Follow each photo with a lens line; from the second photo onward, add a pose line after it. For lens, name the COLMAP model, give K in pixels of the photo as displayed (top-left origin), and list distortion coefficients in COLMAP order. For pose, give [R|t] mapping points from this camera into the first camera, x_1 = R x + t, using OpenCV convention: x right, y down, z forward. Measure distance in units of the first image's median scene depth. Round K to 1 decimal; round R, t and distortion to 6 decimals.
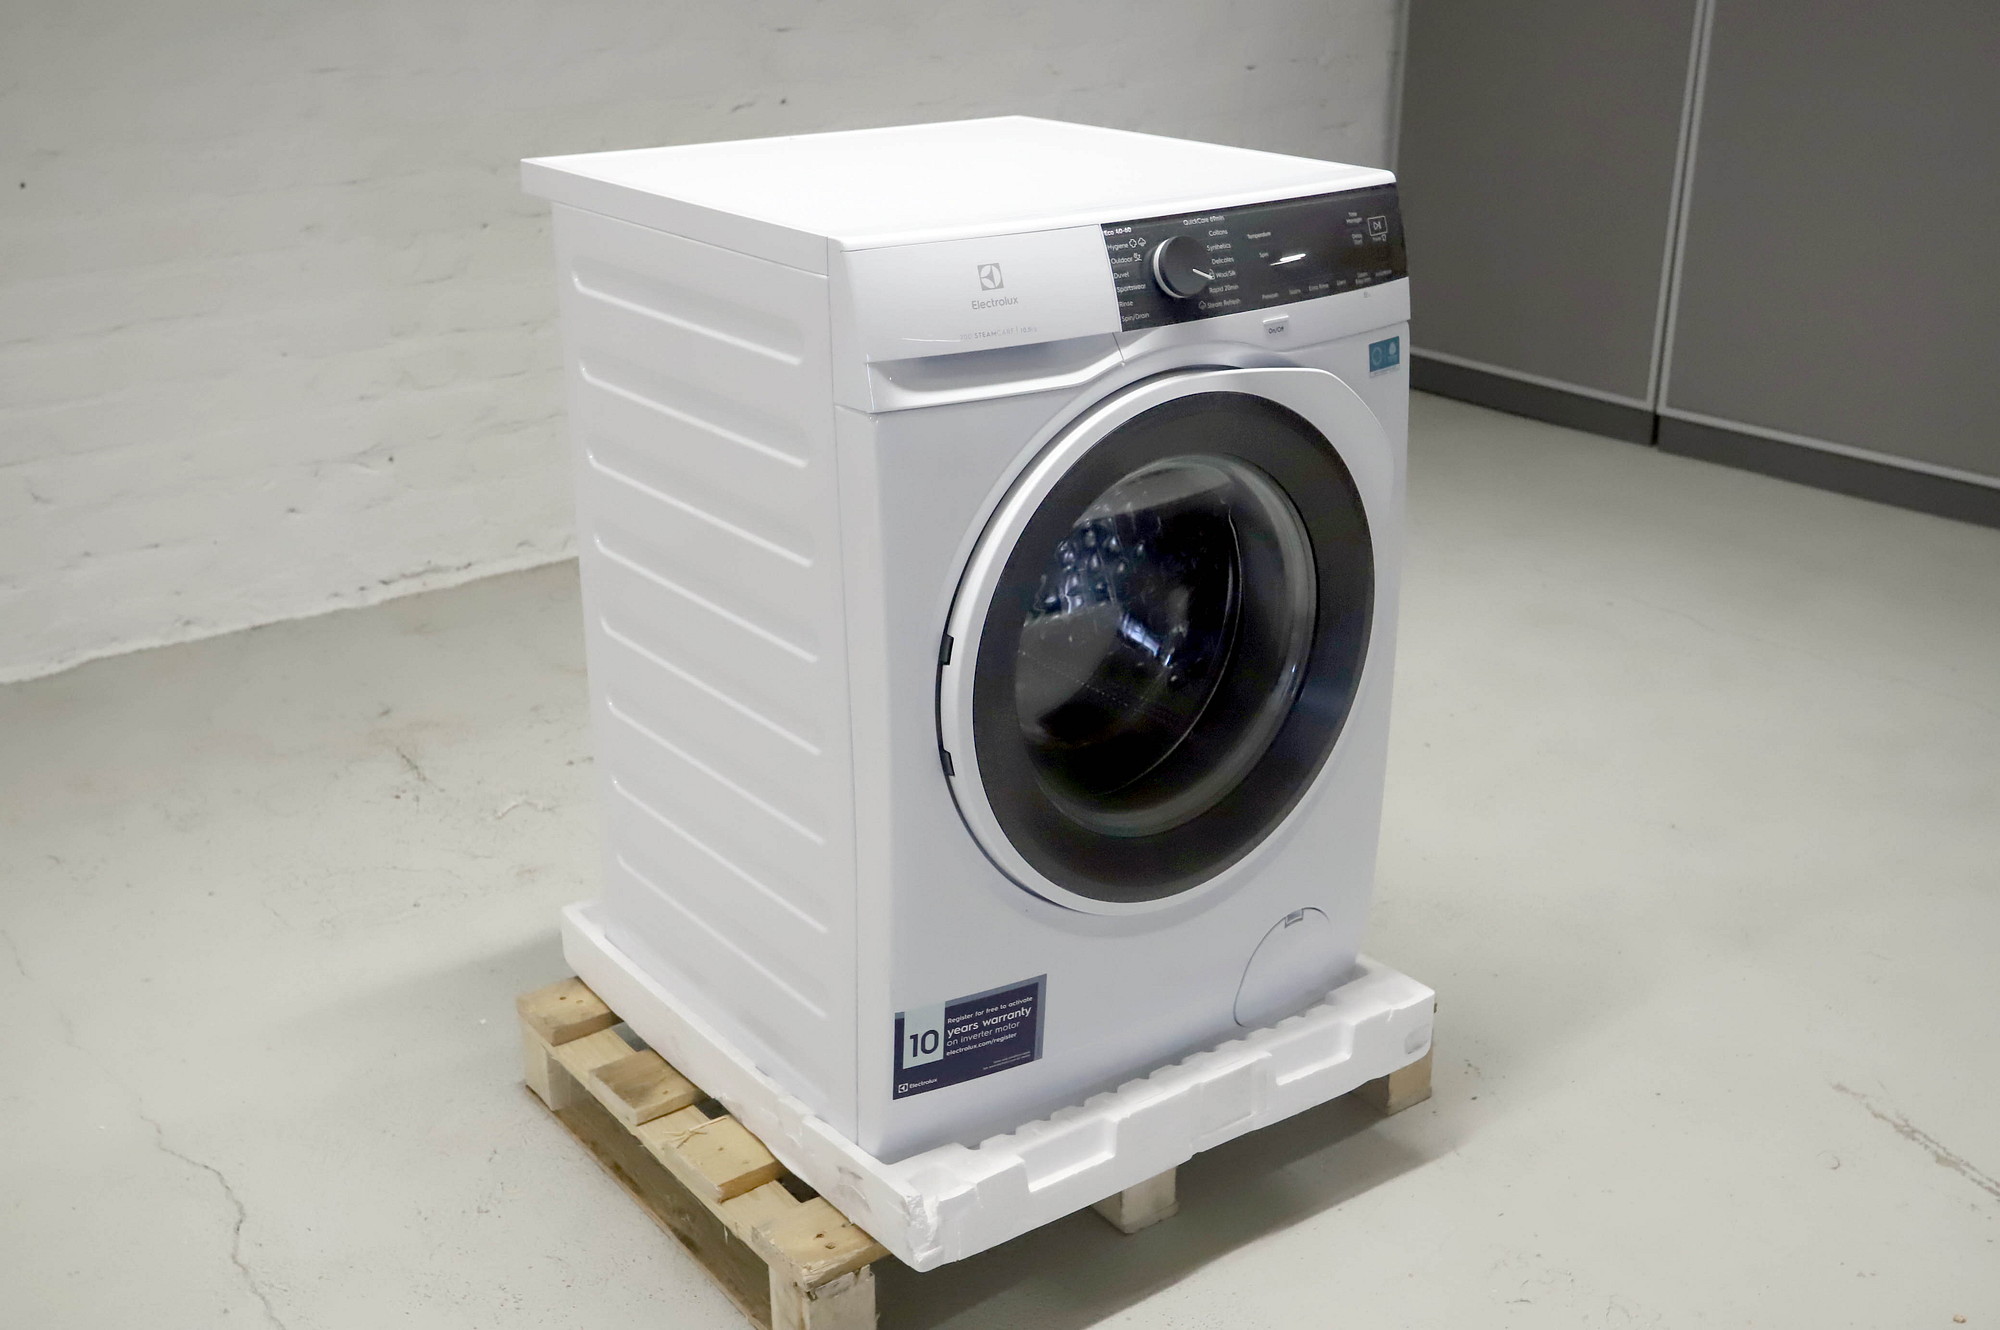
lens RADIAL K [[2194.1, 0, 1001.5], [0, 2194.1, 662.9], [0, 0, 1]] dist [0.035224, 0.000000]
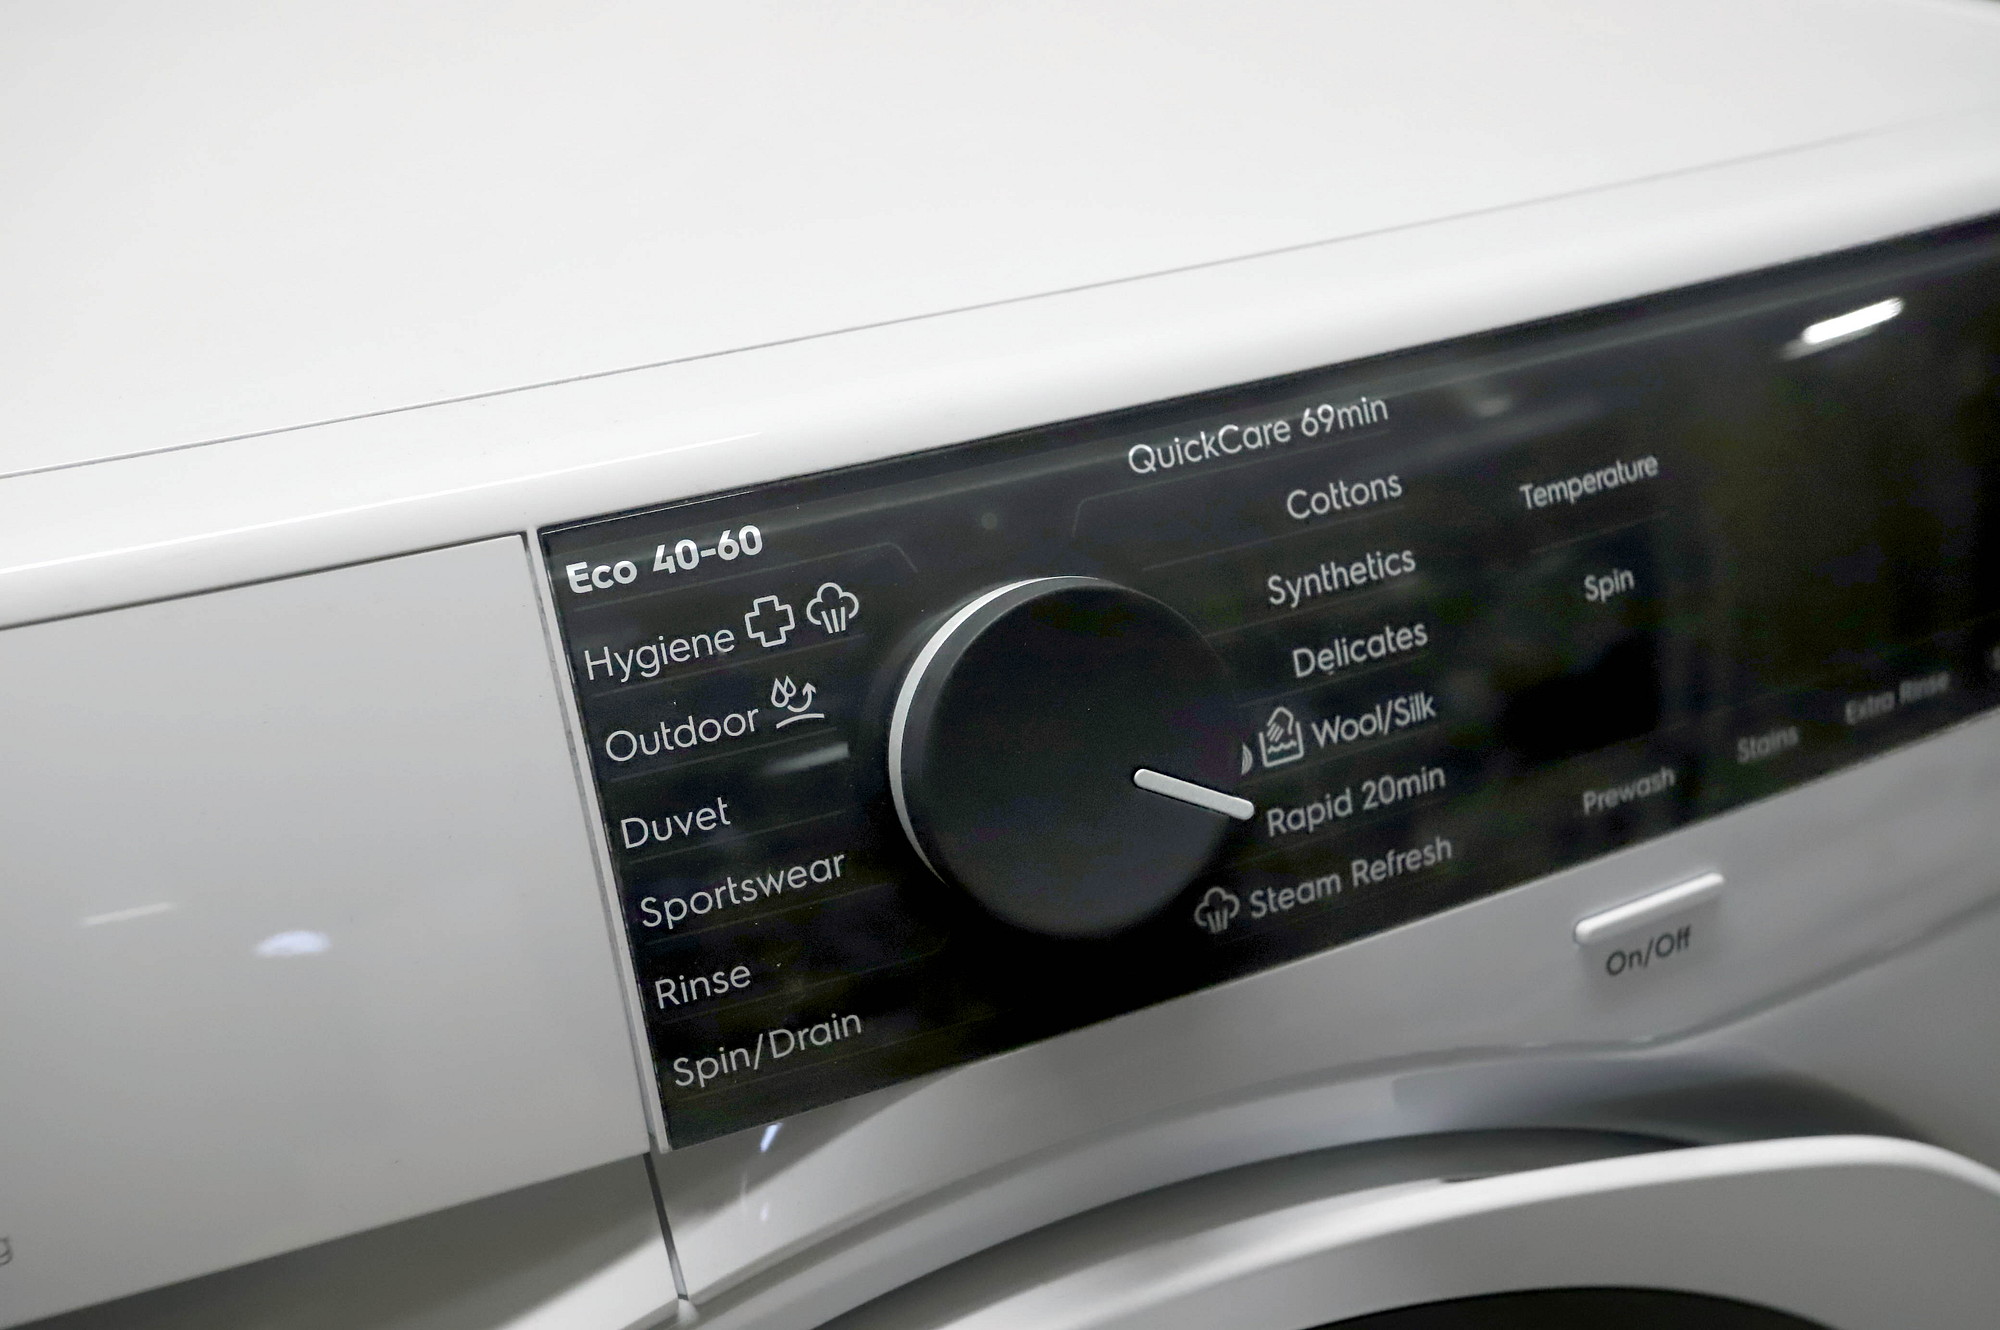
lens RADIAL K [[2194.1, 0, 1001.0], [0, 2194.1, 676.7], [0, 0, 1]] dist [0.035224, 0.000000]
pose [[0.977770, 0.066793, -0.198758, 0.102776], [-0.039867, 0.989835, 0.136515, -0.194622], [0.205856, -0.125557, 0.970494, 0.775329]]
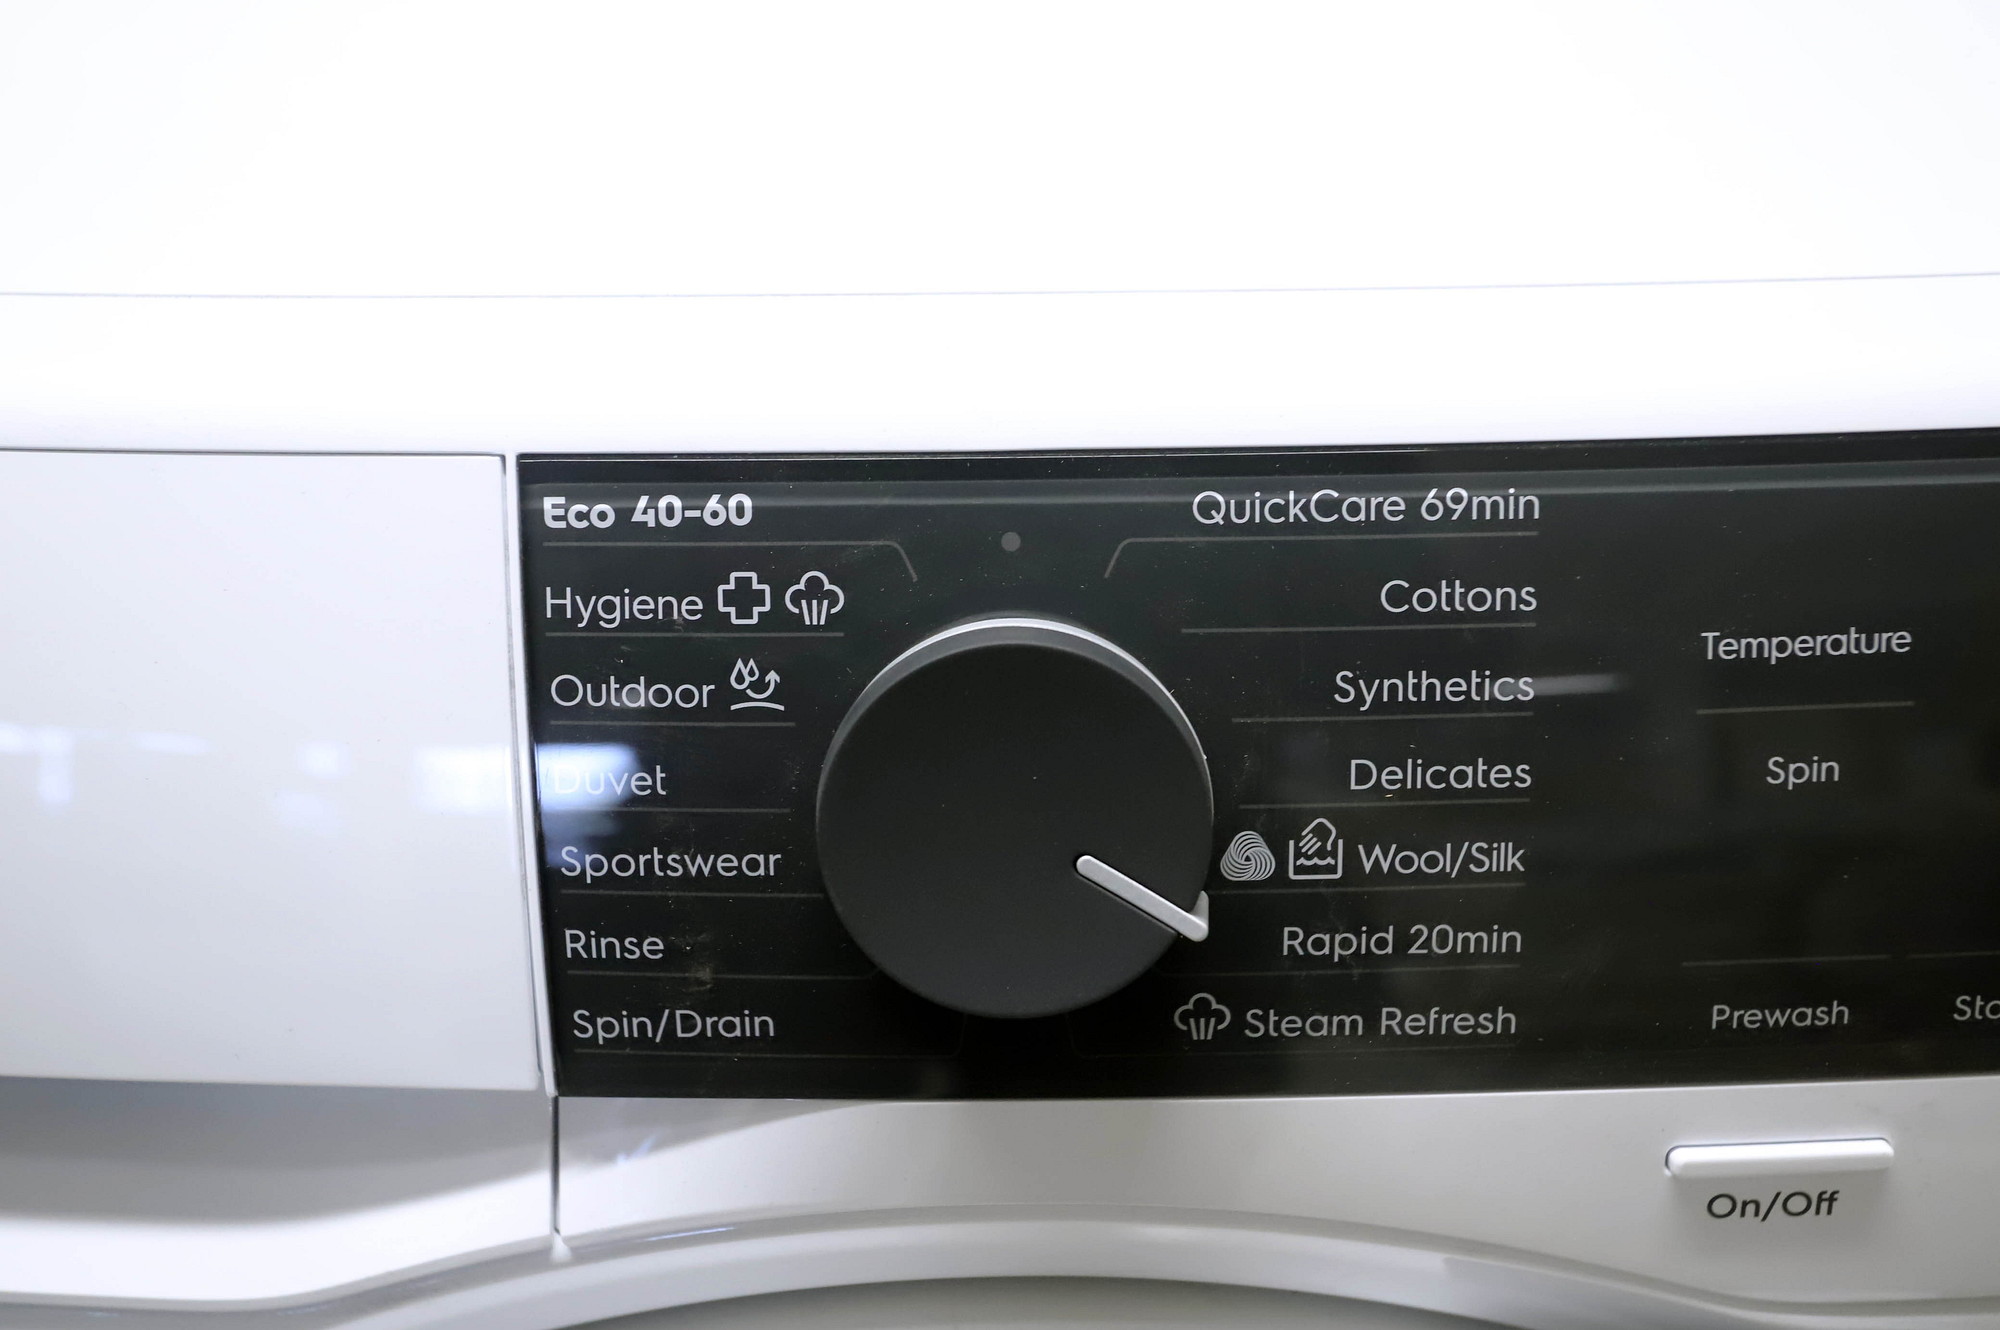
lens RADIAL K [[2194.1, 0, 1010.2], [0, 2194.1, 707.4], [0, 0, 1]] dist [0.035224, 0.000000]
pose [[0.803255, 0.317227, -0.504132, 0.146206], [-0.199642, 0.940807, 0.273907, -0.213527], [0.561182, -0.119371, 0.819039, 0.812780]]
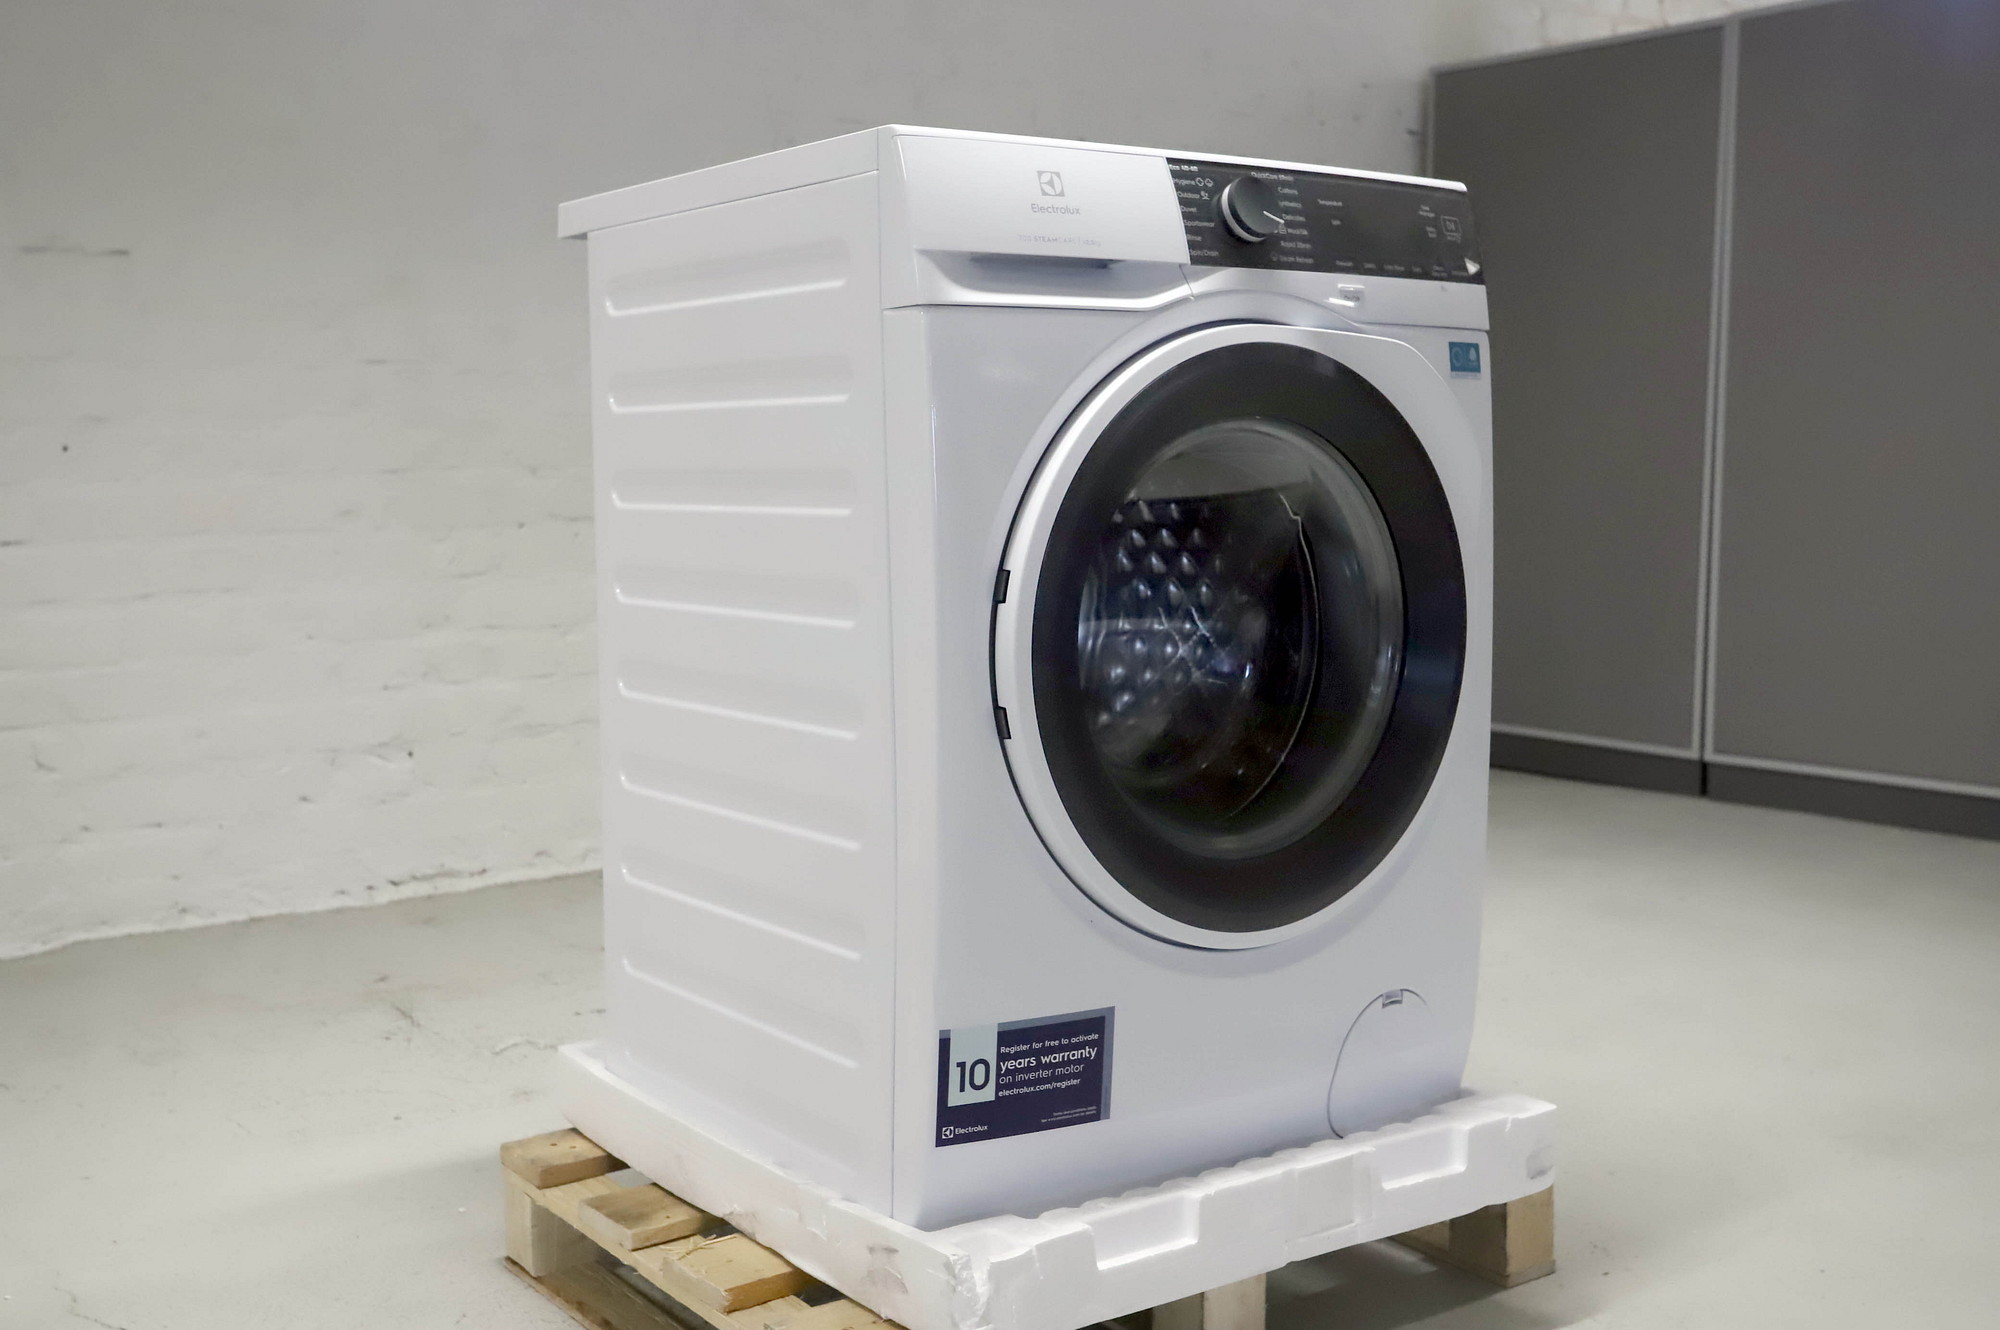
lens RADIAL K [[2139.3, 0, 995.6], [0, 2139.3, 653.6], [0, 0, 1]] dist [0.042988, 0.000000]
pose [[0.999938, -0.001547, -0.011031, -0.016614], [-0.001422, 0.964489, -0.264118, 0.229194], [0.011048, 0.264118, 0.964427, 0.151364]]
